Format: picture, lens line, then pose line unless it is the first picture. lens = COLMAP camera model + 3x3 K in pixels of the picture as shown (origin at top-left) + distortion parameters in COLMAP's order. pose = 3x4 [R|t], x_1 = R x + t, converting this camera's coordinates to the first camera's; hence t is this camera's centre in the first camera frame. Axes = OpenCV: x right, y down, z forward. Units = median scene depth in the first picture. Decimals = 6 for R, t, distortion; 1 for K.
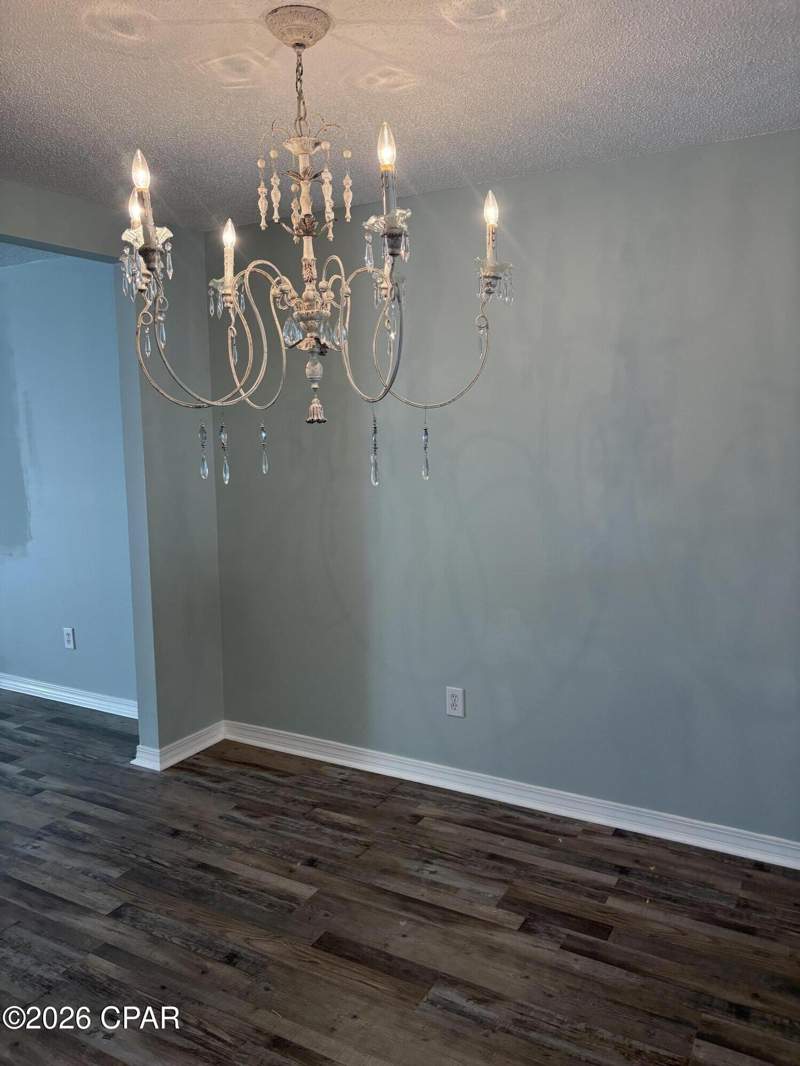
lens RADIAL K [[807.3, 0, 400.0], [0, 807.3, 533.0], [0, 0, 1]] dist [0.053033, -0.042674]
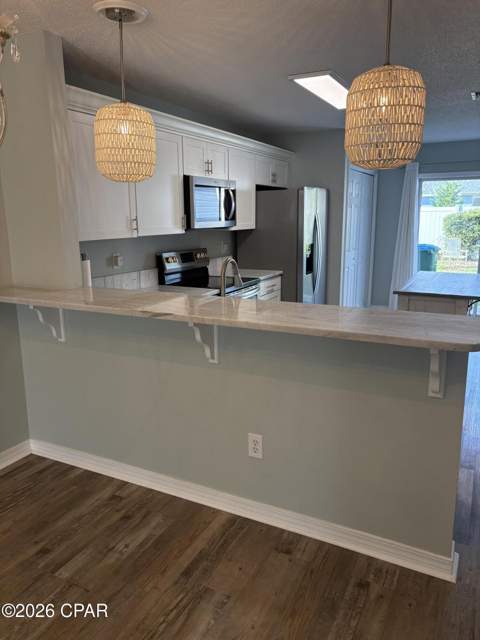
lens RADIAL K [[484.7, 0, 240.0], [0, 484.7, 320.0], [0, 0, 1]] dist [0.053033, -0.042674]
pose [[-0.055748, -0.197198, 0.978777, -0.424869], [0.134847, 0.969833, 0.203076, -0.041507], [-0.989297, 0.143306, -0.027475, 0.430547]]
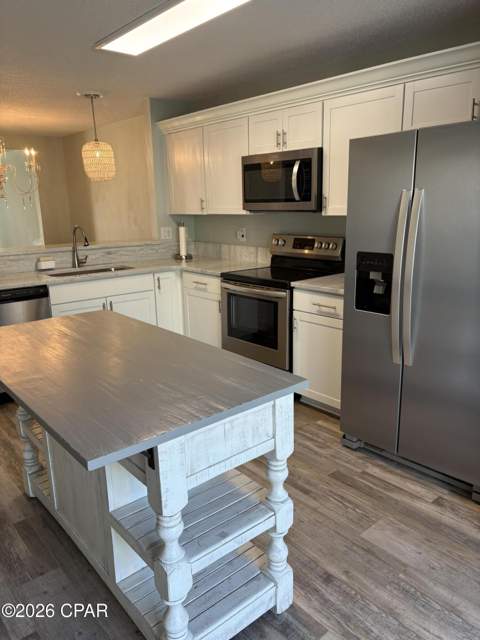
lens RADIAL K [[484.7, 0, 240.0], [0, 484.7, 320.0], [0, 0, 1]] dist [0.053033, -0.042674]
pose [[0.941197, 0.079650, -0.328334, 1.551735], [-0.038400, 0.990735, 0.130264, 0.103832], [0.335668, -0.109996, 0.935536, -0.898628]]
